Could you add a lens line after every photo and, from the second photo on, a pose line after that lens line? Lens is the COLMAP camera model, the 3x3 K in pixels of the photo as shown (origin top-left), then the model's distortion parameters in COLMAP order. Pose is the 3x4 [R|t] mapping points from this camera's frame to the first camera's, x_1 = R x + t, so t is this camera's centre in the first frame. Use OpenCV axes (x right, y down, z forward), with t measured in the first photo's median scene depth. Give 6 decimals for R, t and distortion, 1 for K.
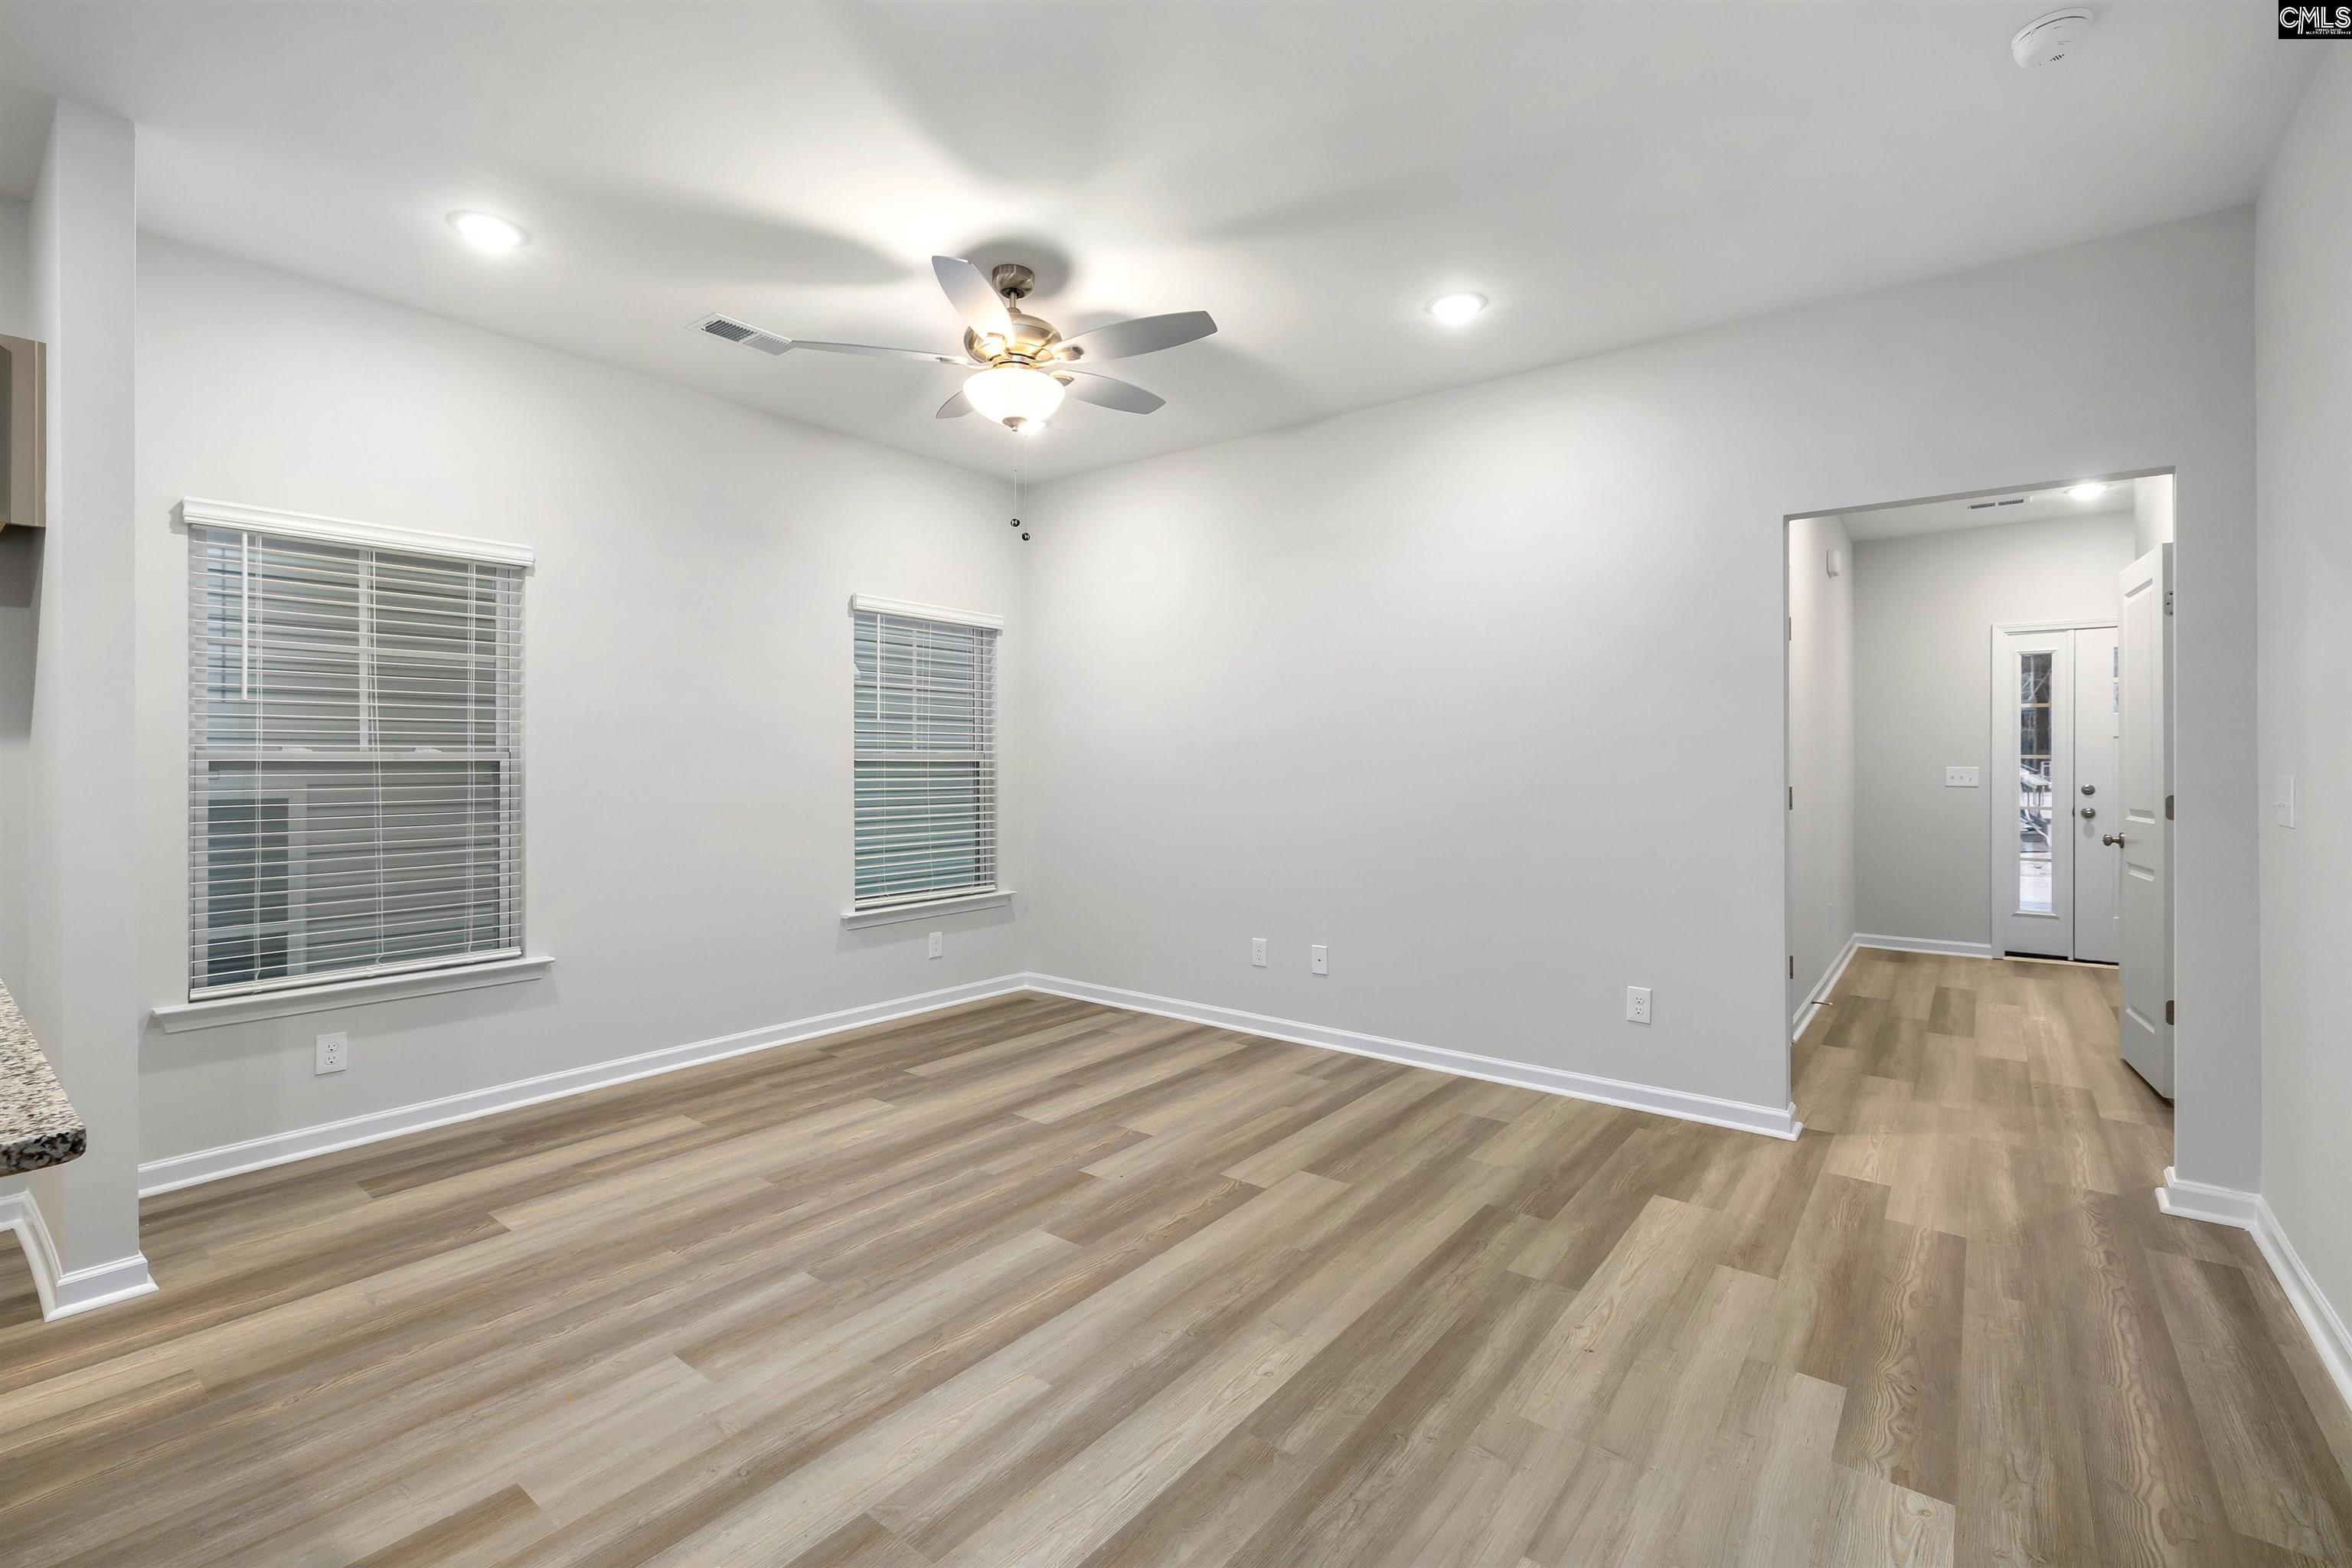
lens RADIAL K [[1017.8, 0, 1198.2], [0, 1017.8, 766.4], [0, 0, 1]] dist [0.000211, 0.000733]
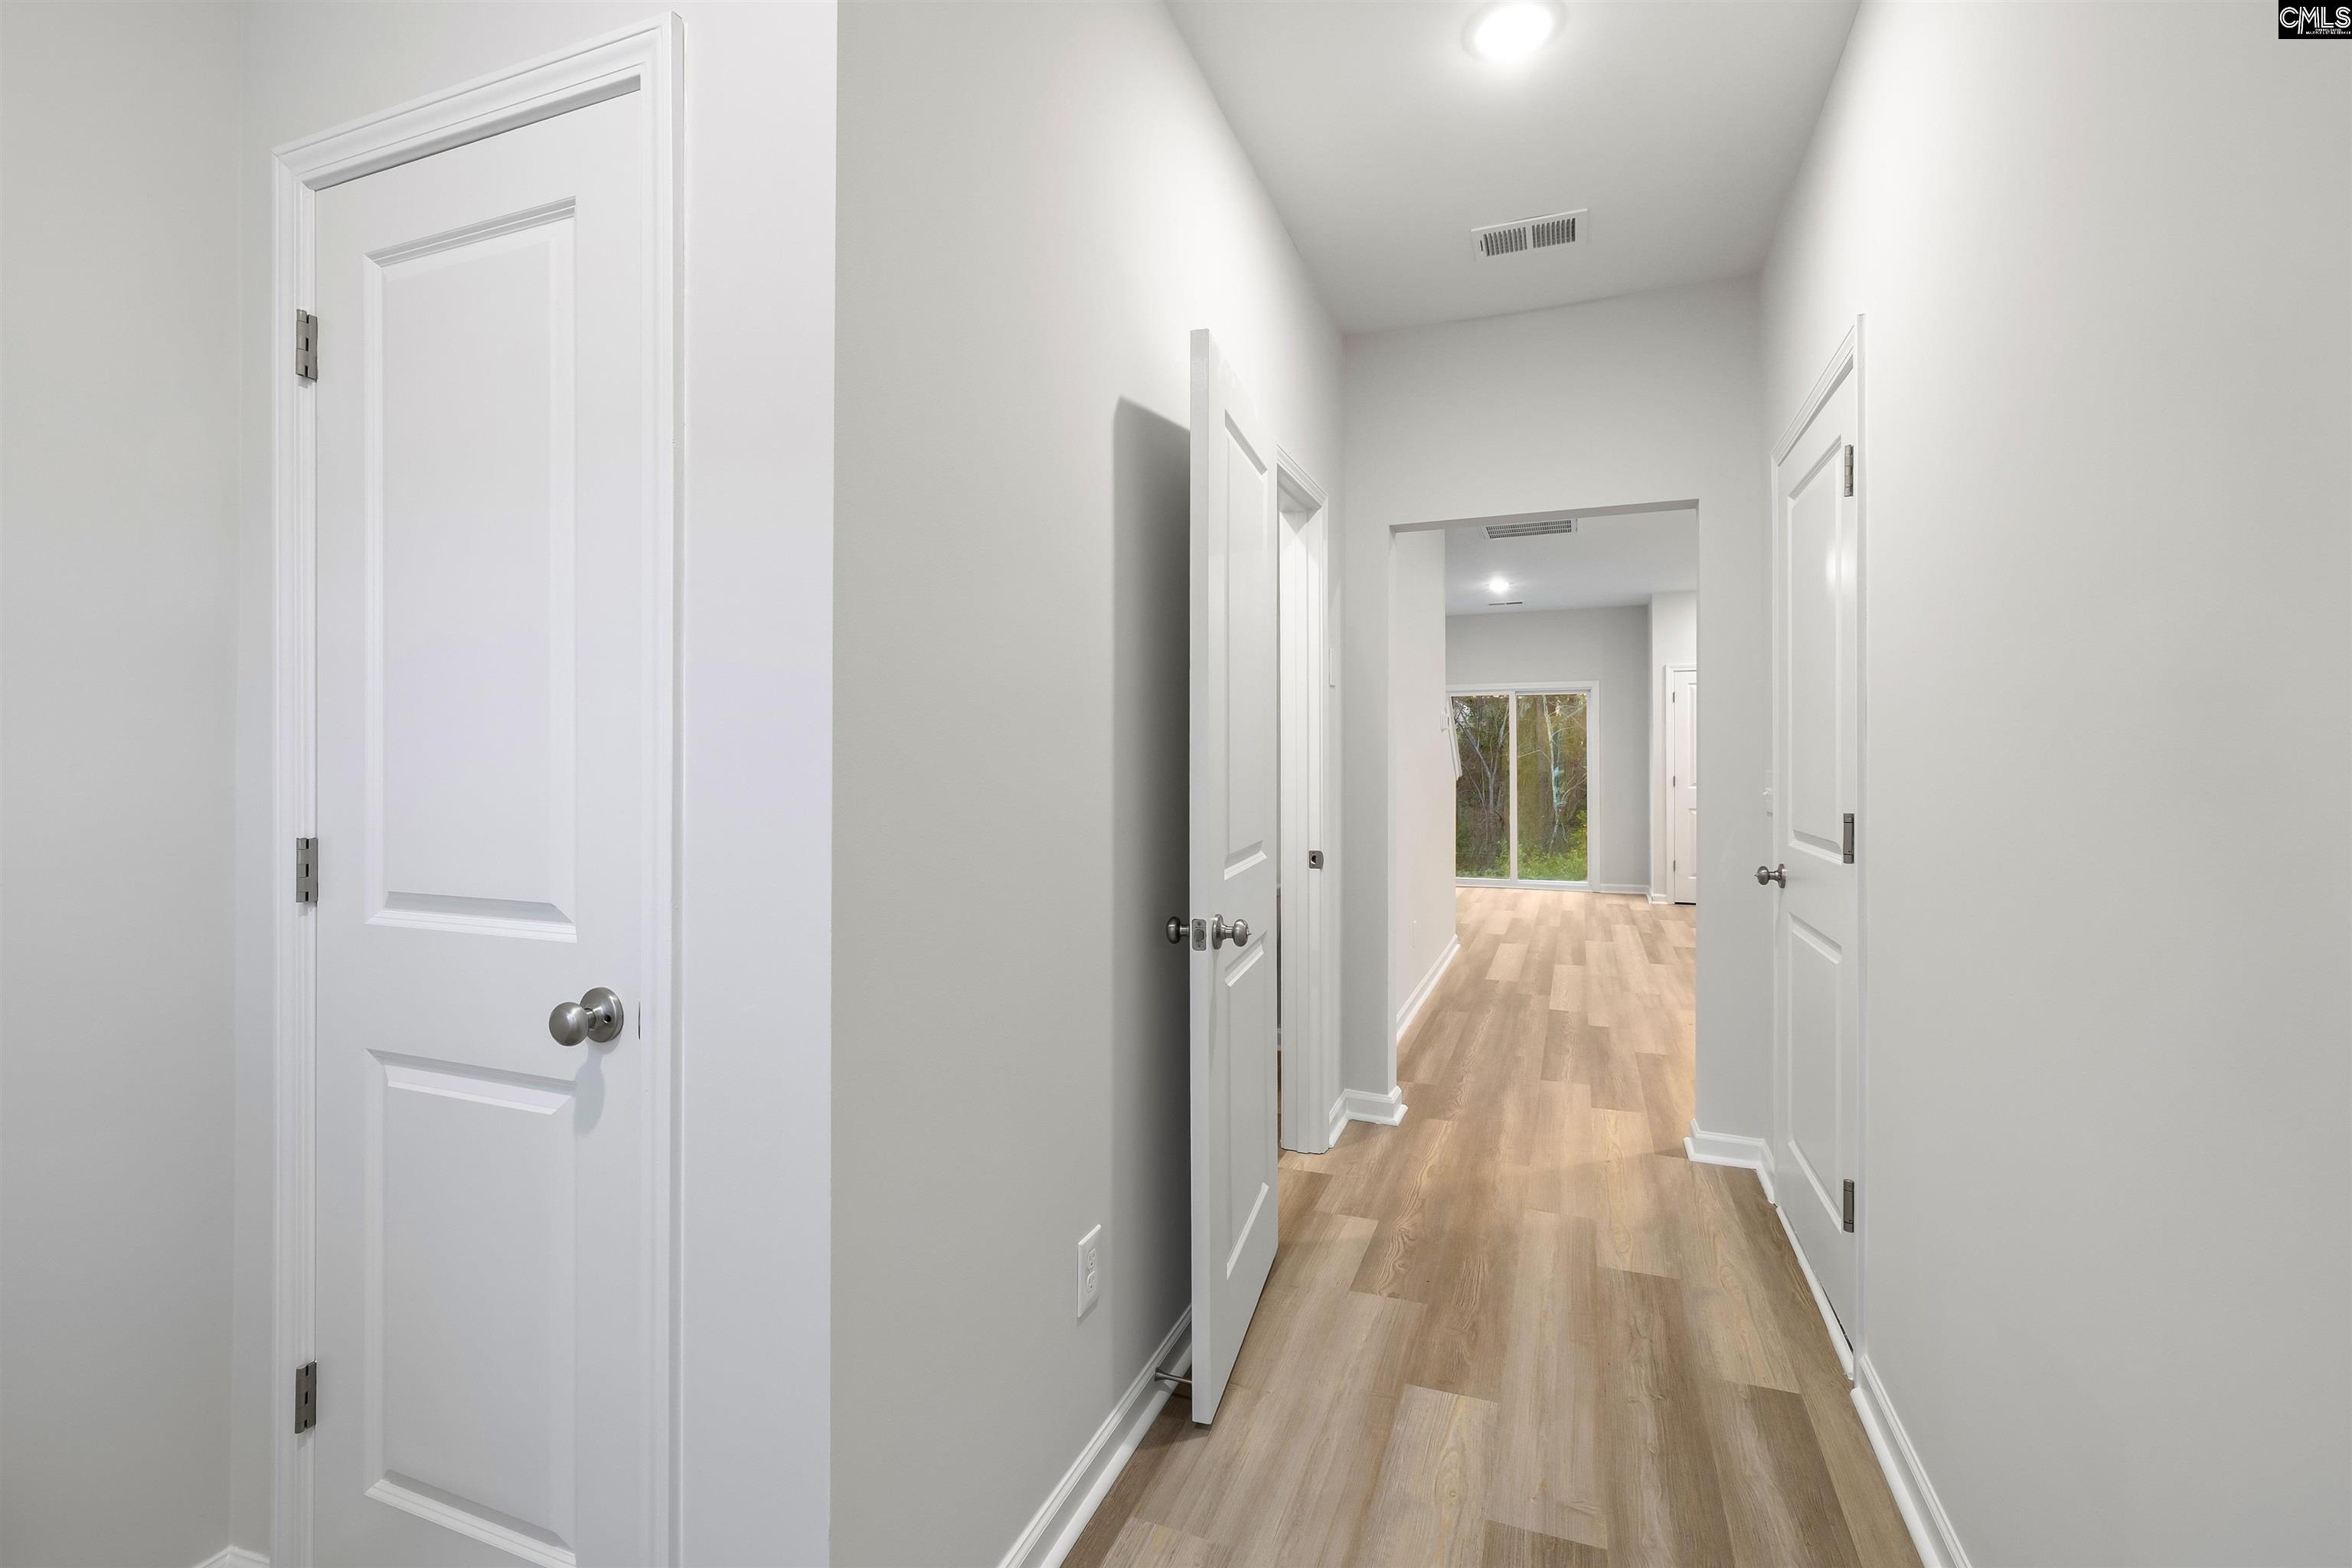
lens RADIAL K [[1017.8, 0, 1172.8], [0, 1017.8, 772.5], [0, 0, 1]] dist [0.000211, 0.000733]
pose [[-0.960771, 0.003850, -0.277314, 1.815802], [0.002391, 0.999981, 0.005600, 0.011280], [0.277331, 0.004717, -0.960763, 2.460612]]
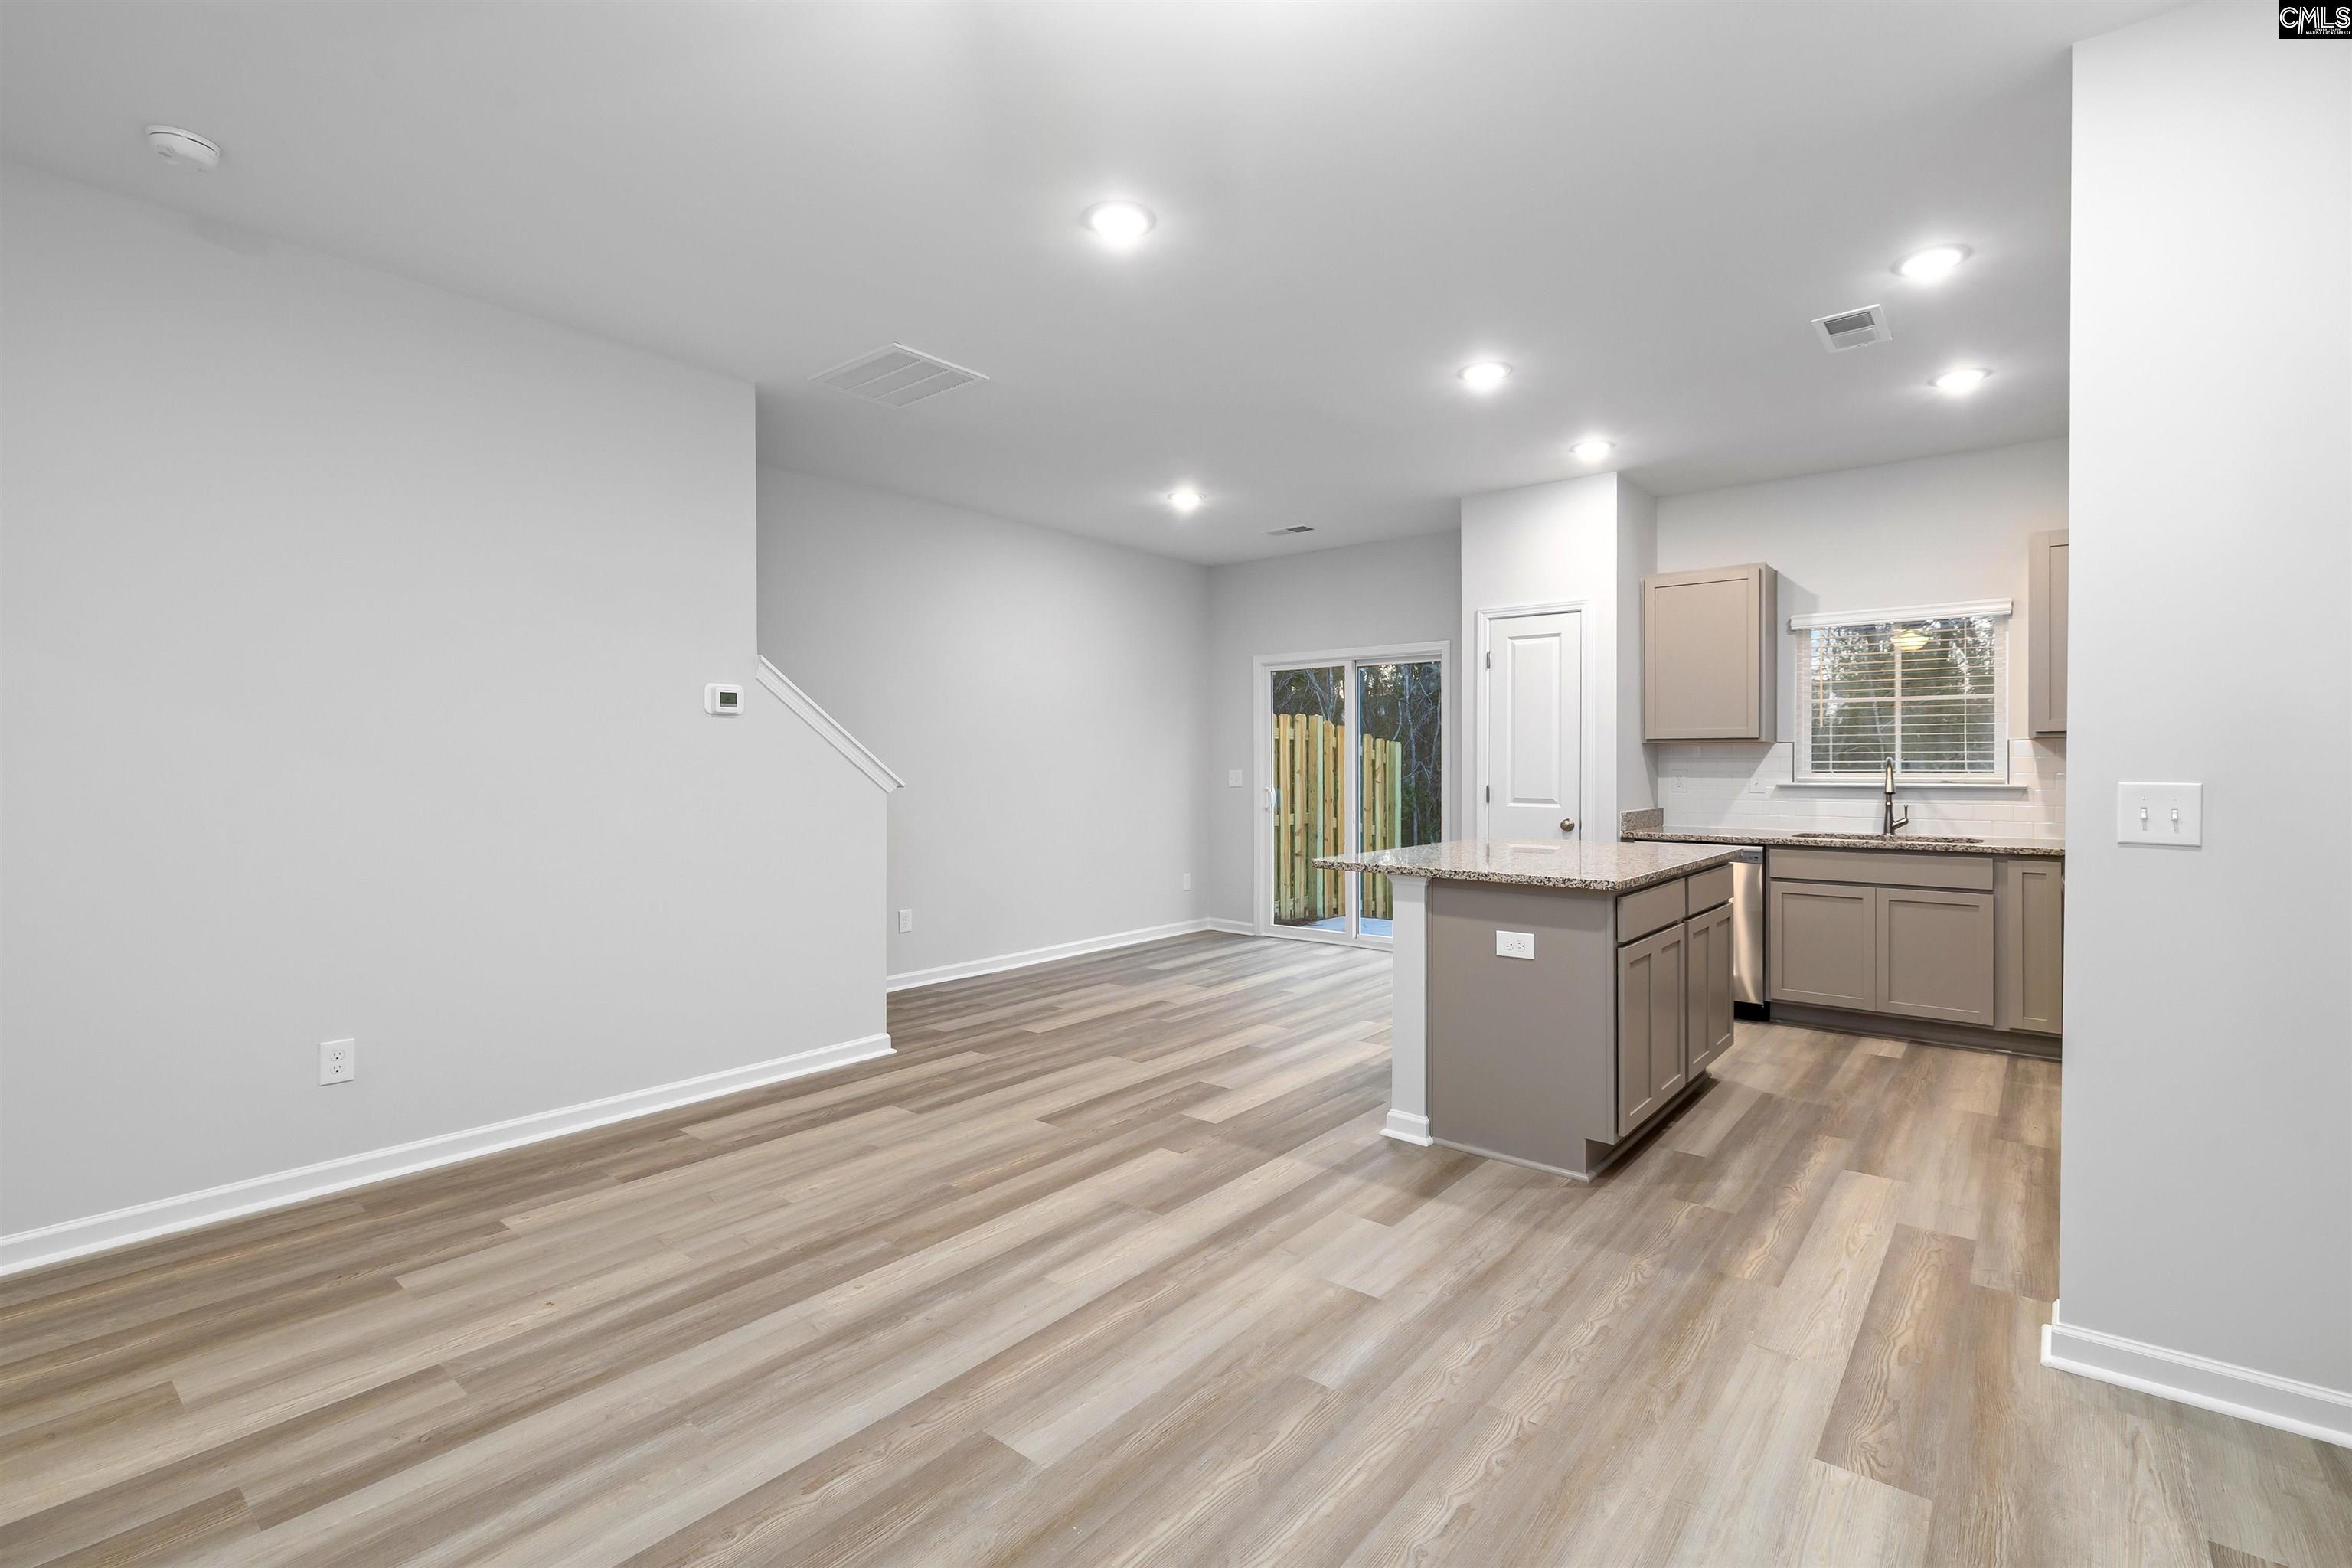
lens RADIAL K [[1017.8, 0, 1261.8], [0, 1017.8, 767.8], [0, 0, 1]] dist [0.000211, 0.000733]
pose [[-0.999956, -0.000021, -0.009342, -0.313440], [-0.000103, 0.999961, 0.008792, -0.011766], [0.009342, 0.008792, -0.999918, 1.762102]]
